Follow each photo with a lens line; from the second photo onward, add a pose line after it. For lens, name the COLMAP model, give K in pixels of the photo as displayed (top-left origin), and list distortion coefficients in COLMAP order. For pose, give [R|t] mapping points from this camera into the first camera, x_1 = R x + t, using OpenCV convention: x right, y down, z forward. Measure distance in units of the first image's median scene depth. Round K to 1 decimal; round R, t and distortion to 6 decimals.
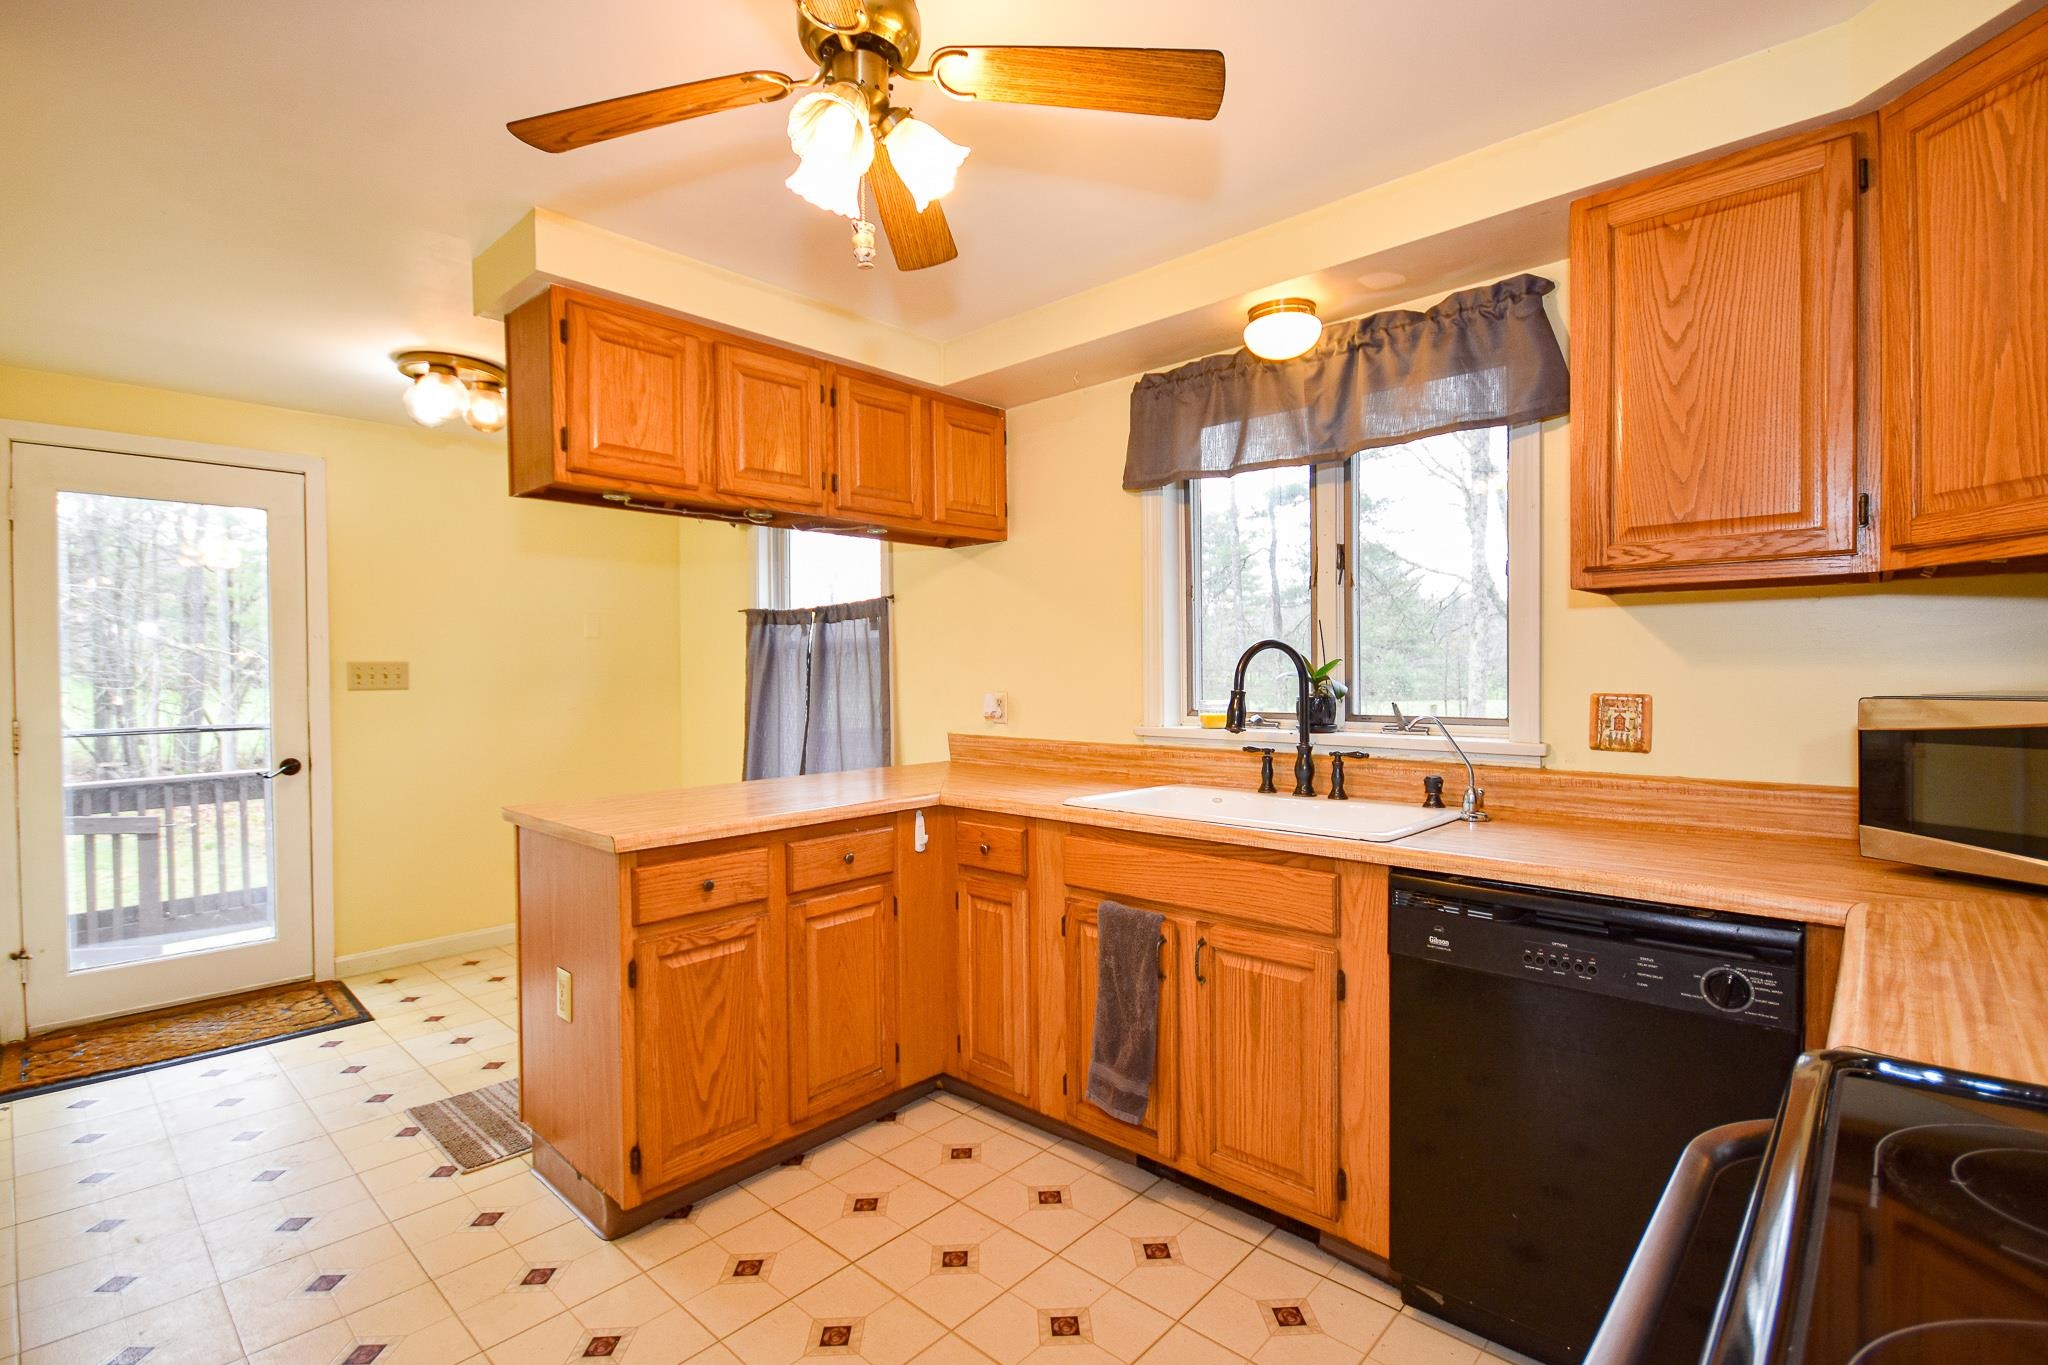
lens RADIAL K [[922.5, 0, 1024.0], [0, 922.5, 682.5], [0, 0, 1]] dist [-0.002640, -0.000926]
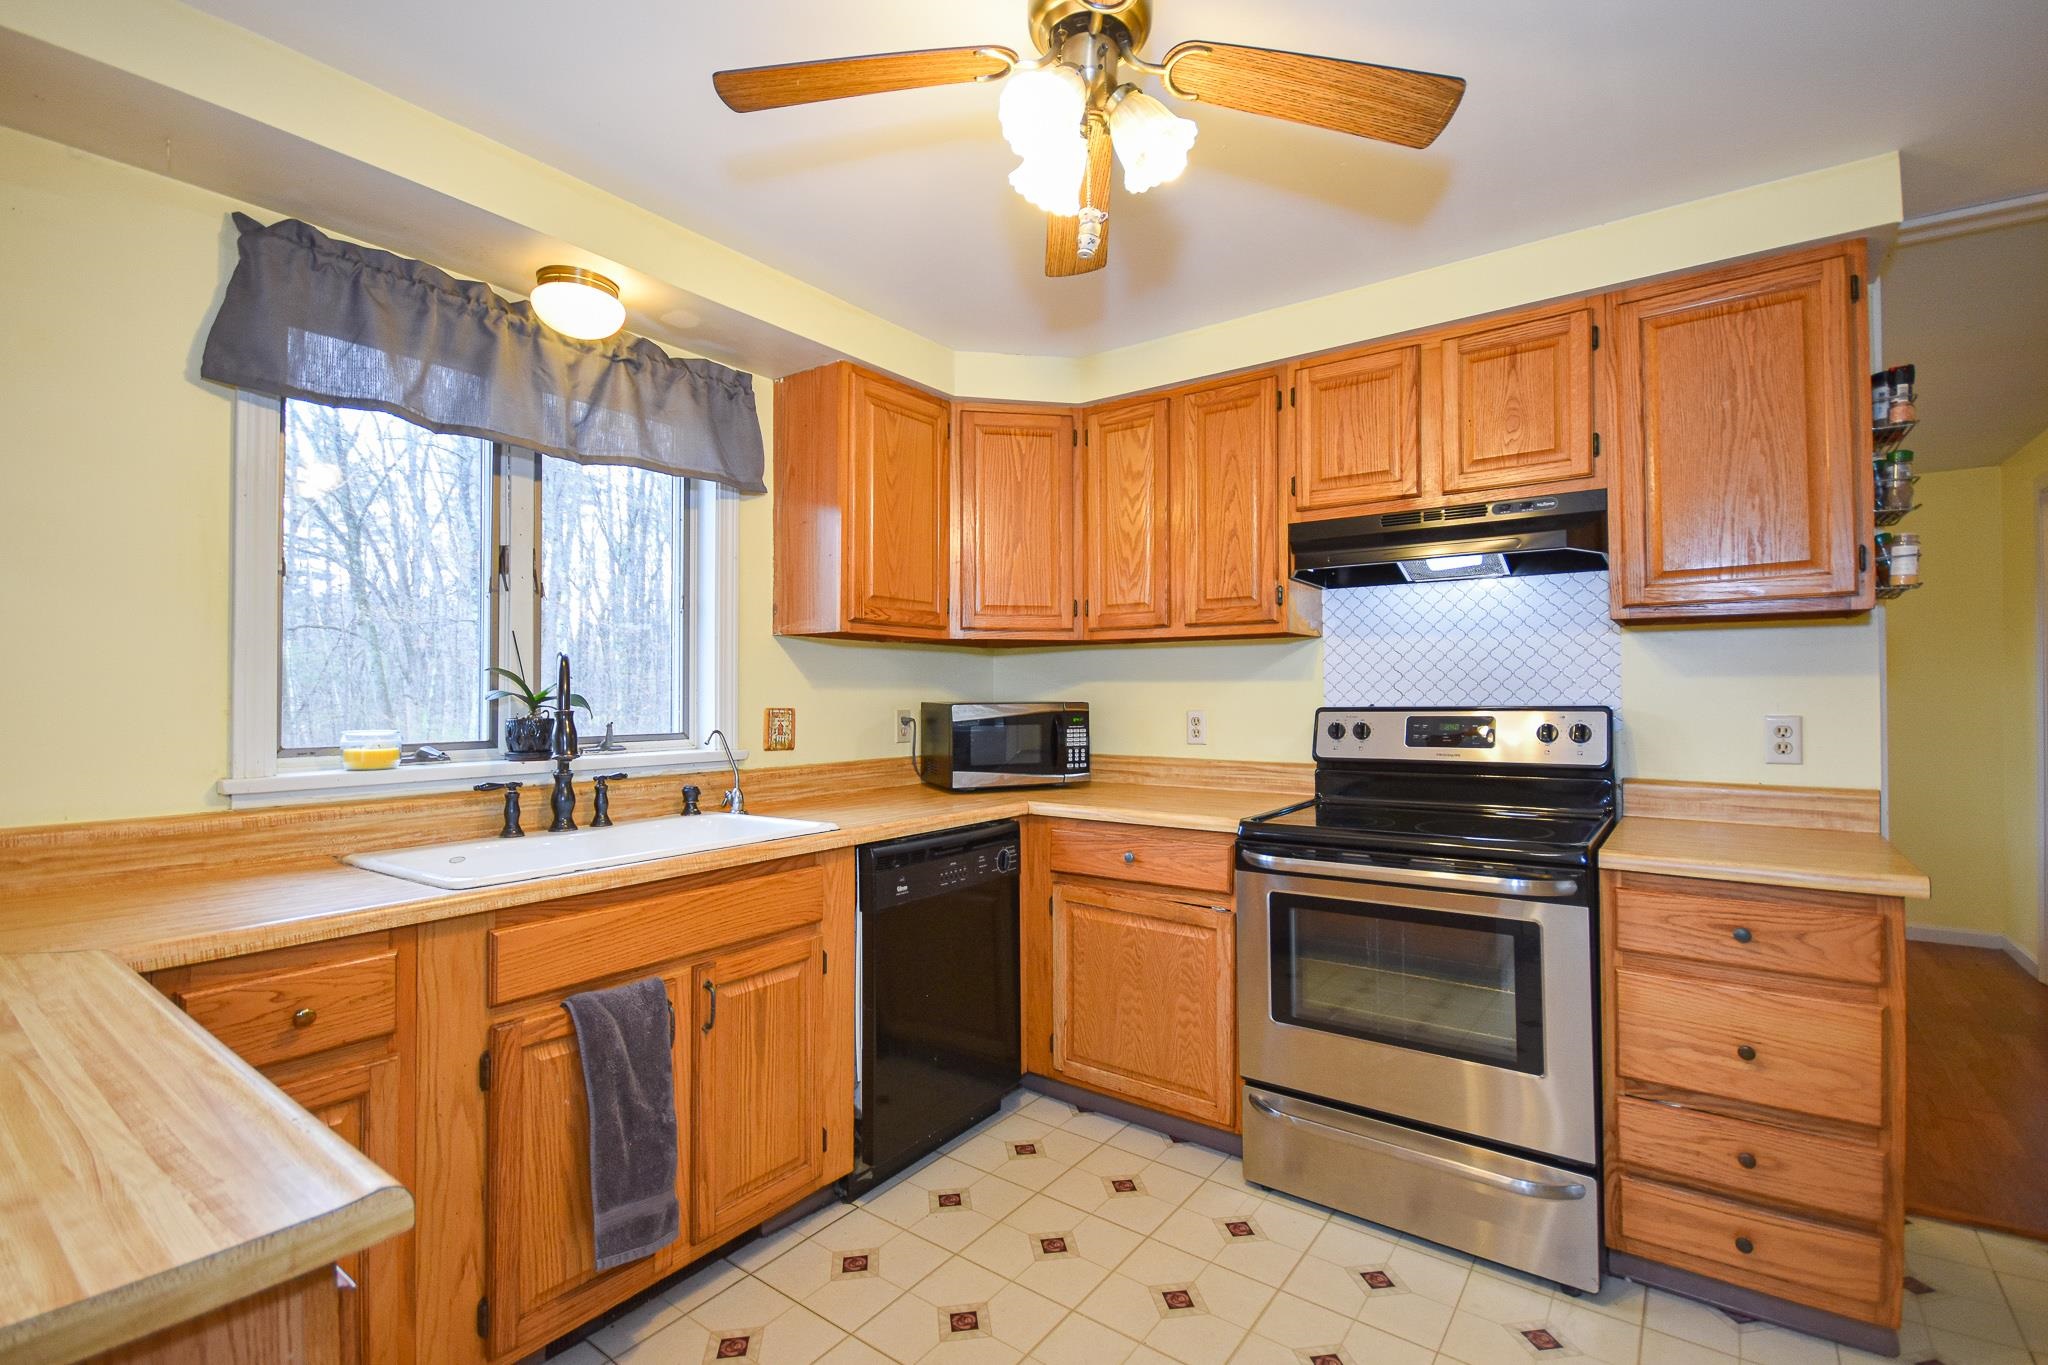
lens RADIAL K [[922.5, 0, 1024.0], [0, 922.5, 682.5], [0, 0, 1]] dist [-0.002640, -0.000926]
pose [[-0.107618, 0.022864, 0.993929, -0.691590], [0.019036, 0.999600, -0.020933, 0.009101], [-0.994010, 0.016668, -0.108010, 0.728330]]
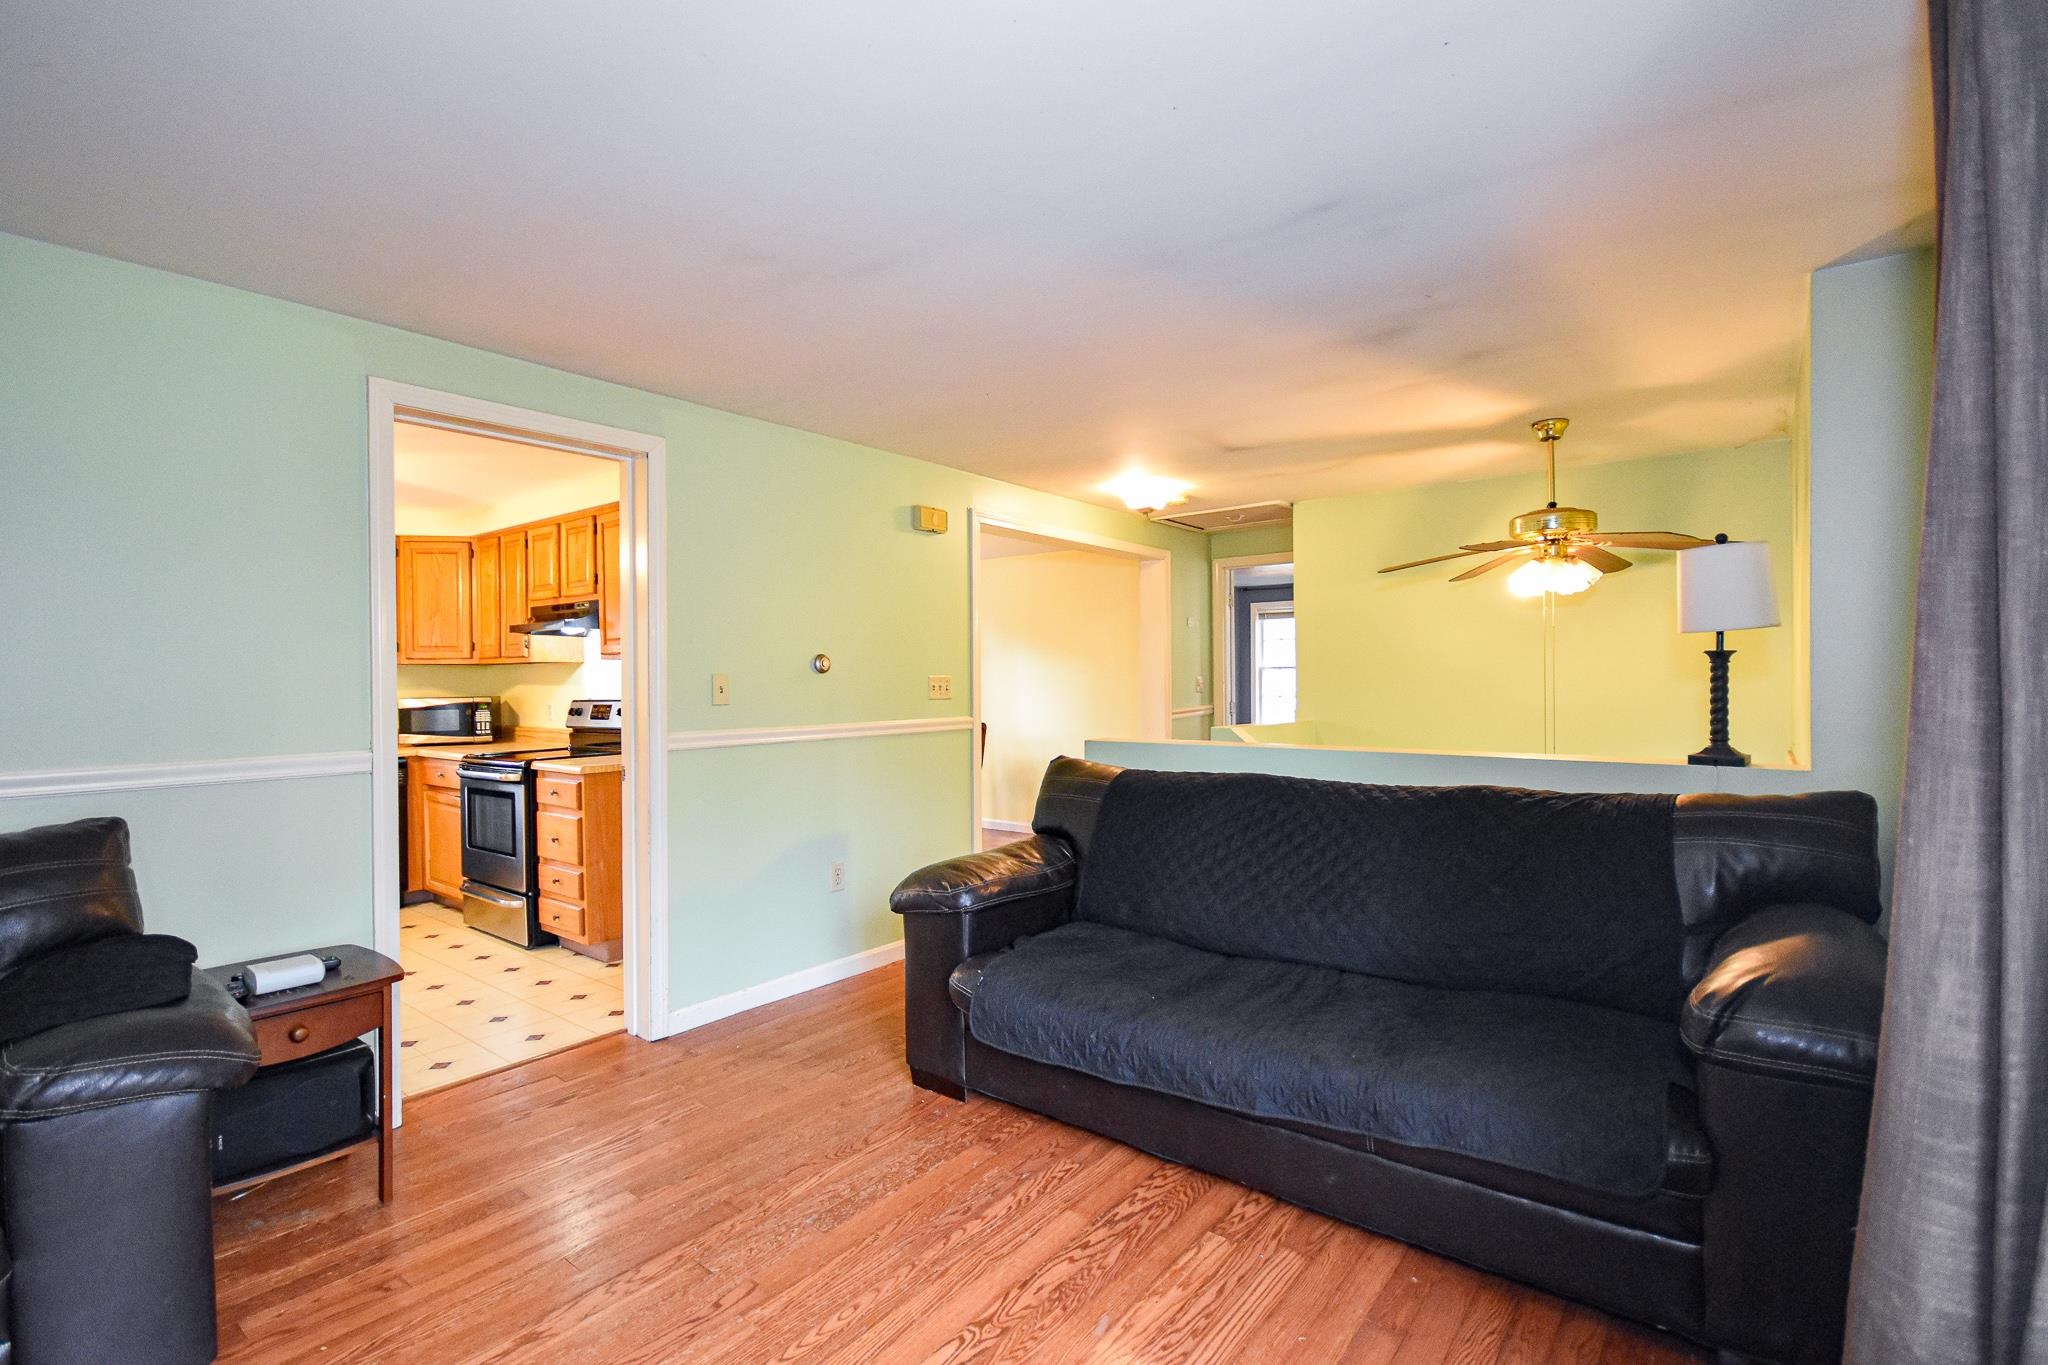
lens RADIAL K [[922.5, 0, 1024.0], [0, 922.5, 682.5], [0, 0, 1]] dist [-0.002640, -0.000926]
pose [[-0.092323, 0.009302, 0.995686, -2.021448], [0.026149, 0.999634, -0.006914, 0.026809], [-0.995386, 0.025397, -0.092533, -0.796285]]
